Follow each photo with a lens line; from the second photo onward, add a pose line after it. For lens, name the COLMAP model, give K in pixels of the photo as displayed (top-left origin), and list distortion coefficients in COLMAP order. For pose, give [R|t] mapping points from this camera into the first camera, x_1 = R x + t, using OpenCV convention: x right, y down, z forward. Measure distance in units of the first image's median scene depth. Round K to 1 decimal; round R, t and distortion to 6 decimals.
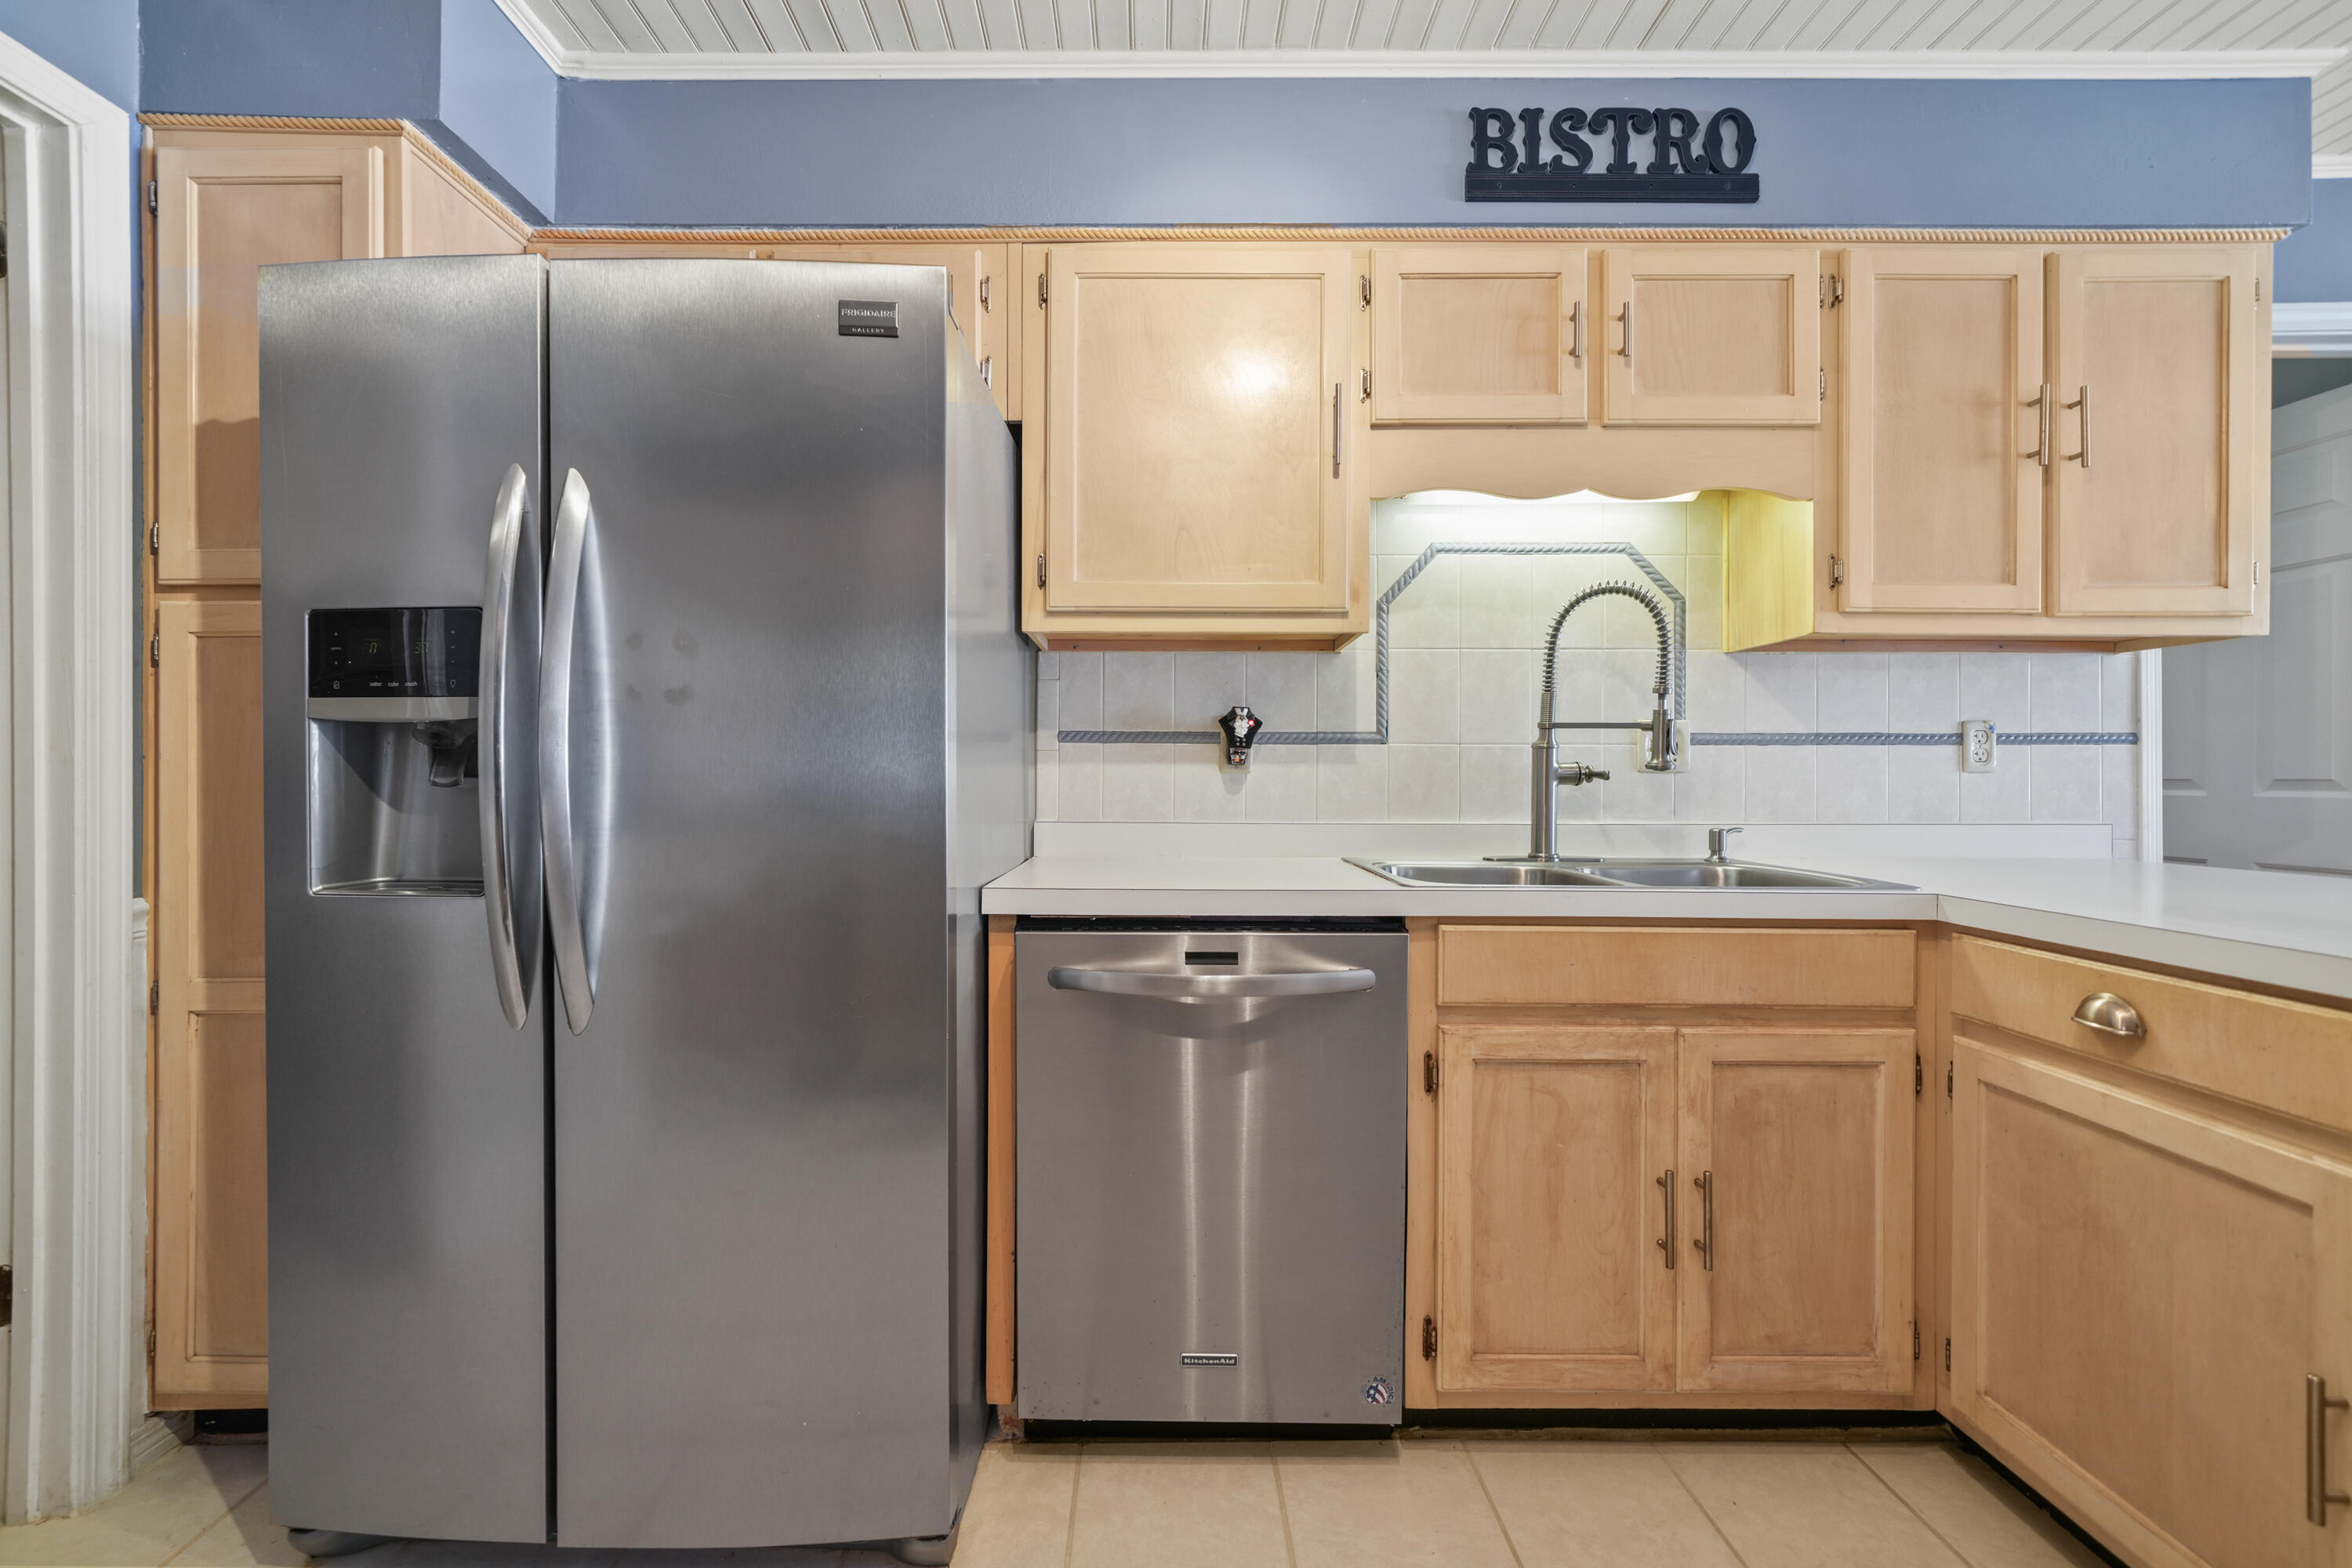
lens RADIAL K [[980.8, 0, 1176.0], [0, 980.8, 784.0], [0, 0, 1]] dist [-0.002280, 0.000112]
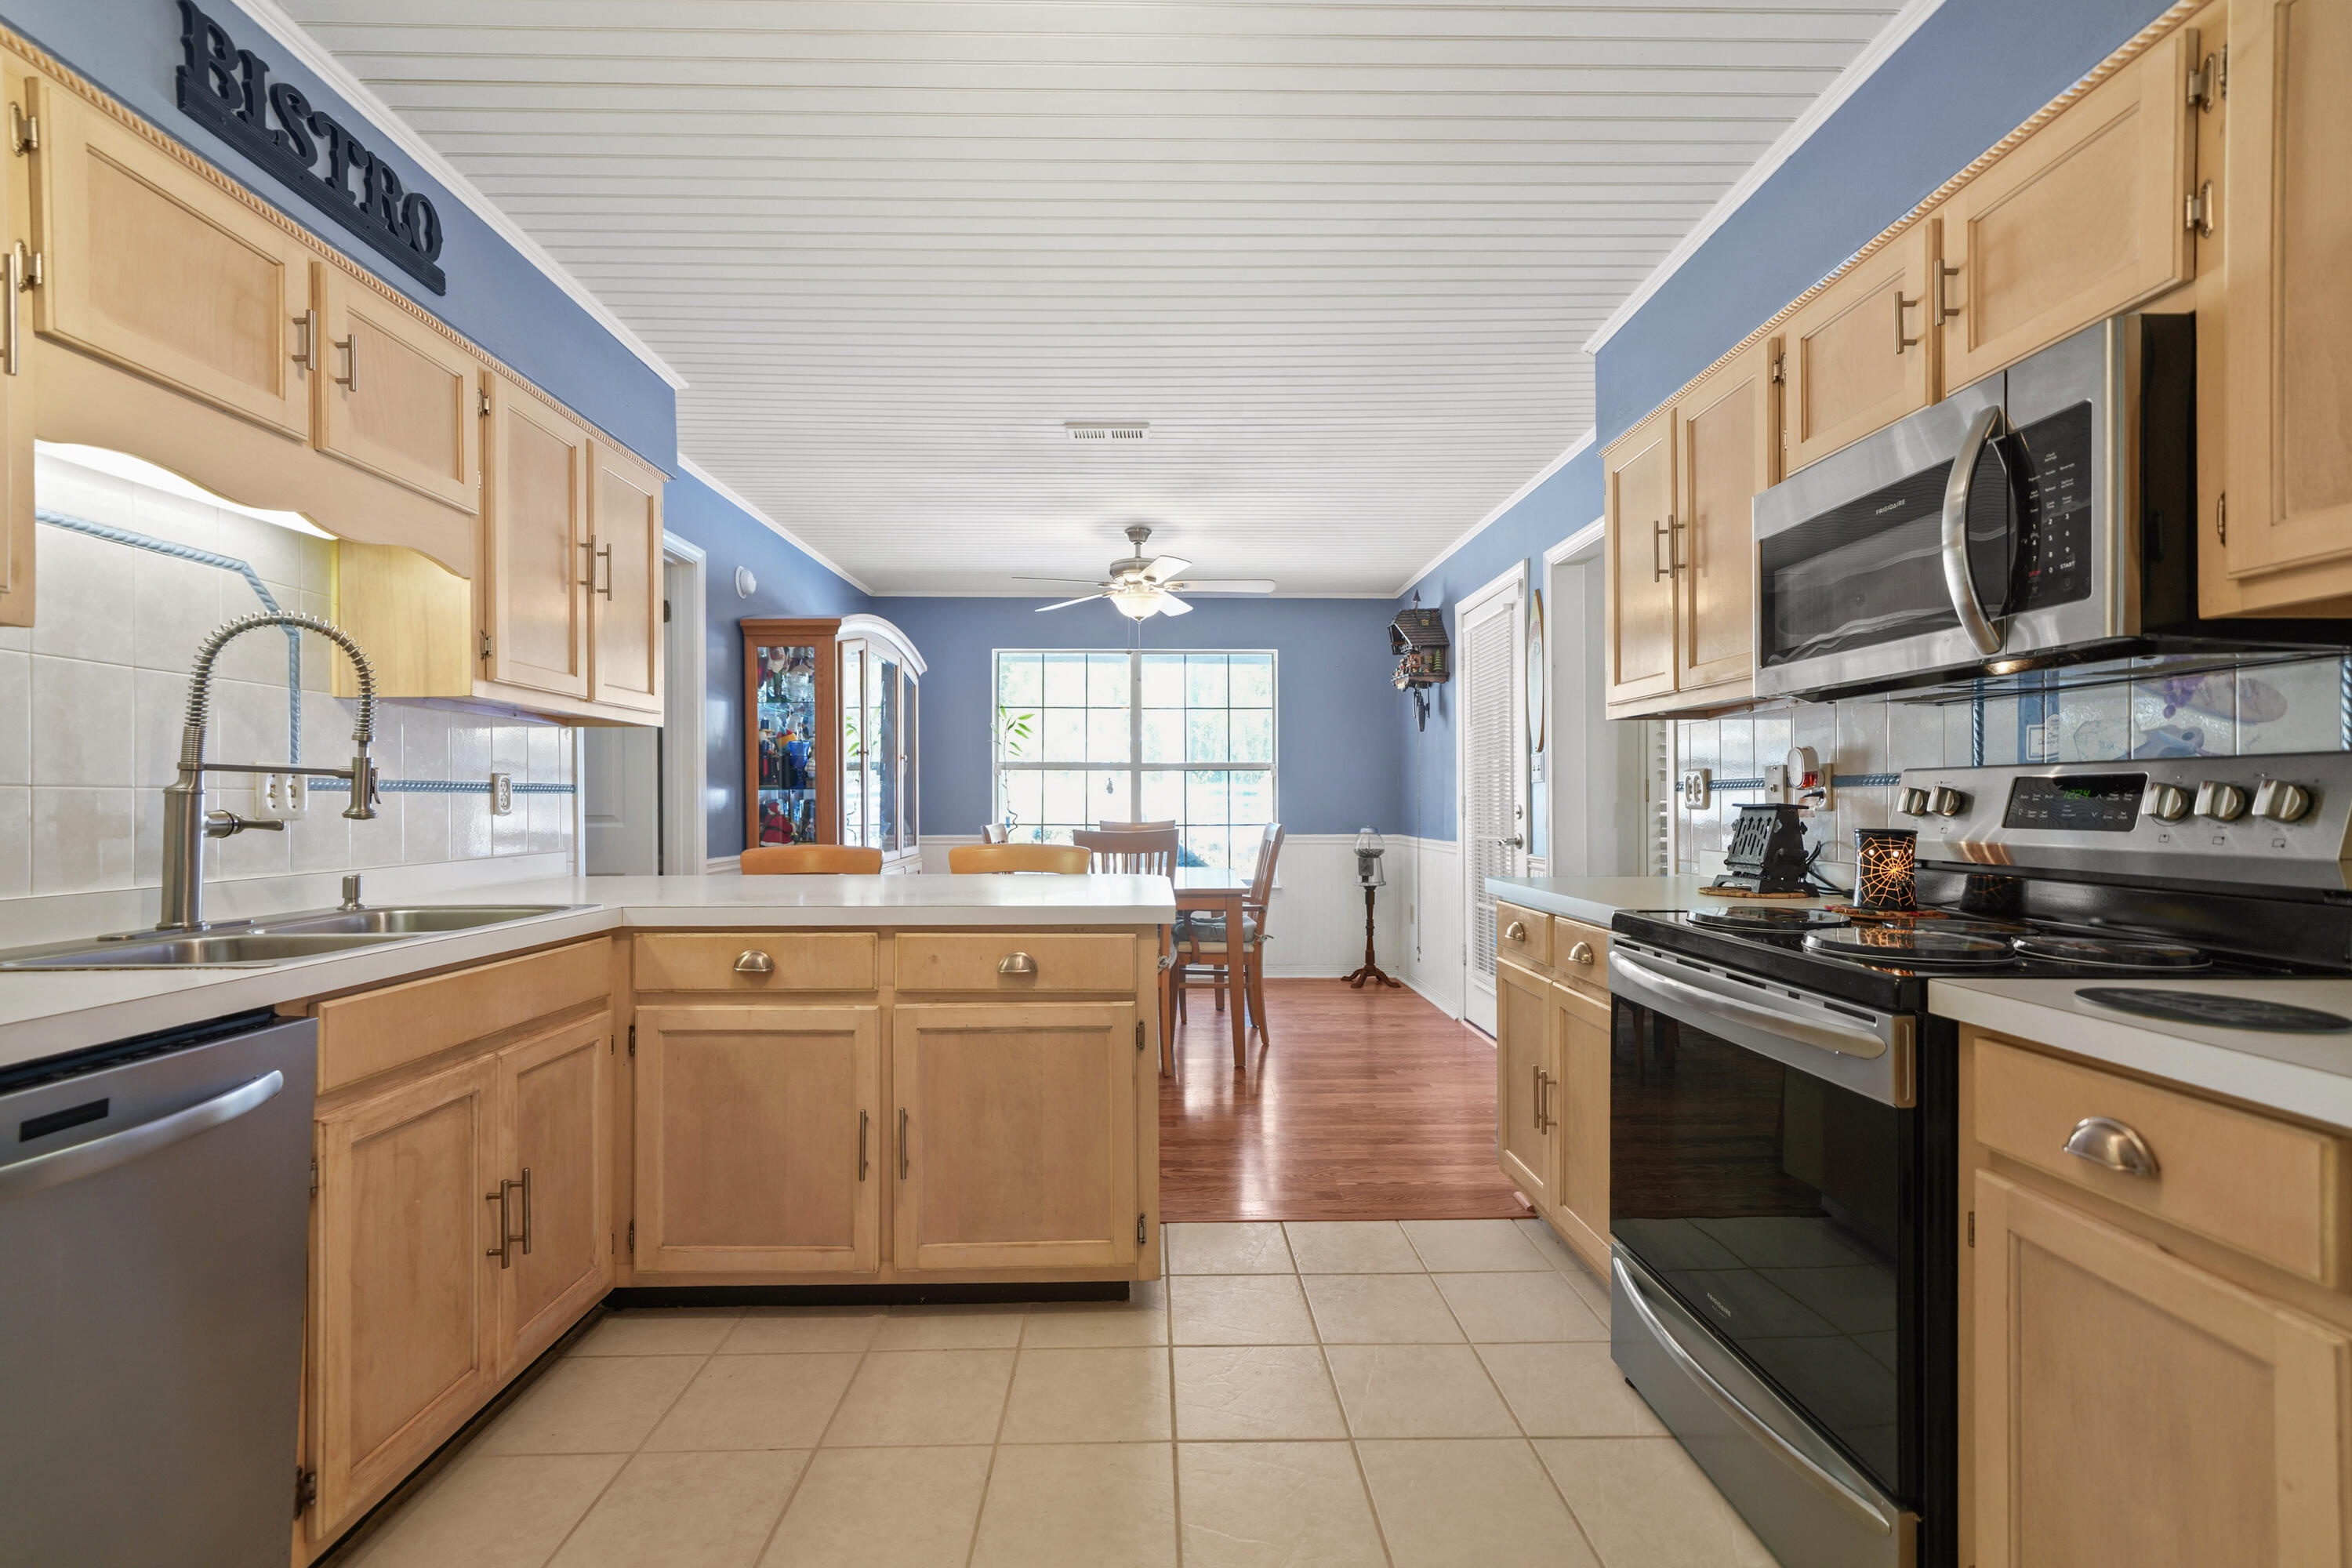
lens RADIAL K [[1019.8, 0, 1149.1], [0, 1019.8, 811.7], [0, 0, 1]] dist [0.002360, 0.000526]
pose [[-0.011329, -0.011572, 0.999869, -0.555787], [0.011824, 0.999862, 0.011706, -0.024896], [-0.999866, 0.011956, -0.011190, 0.230390]]
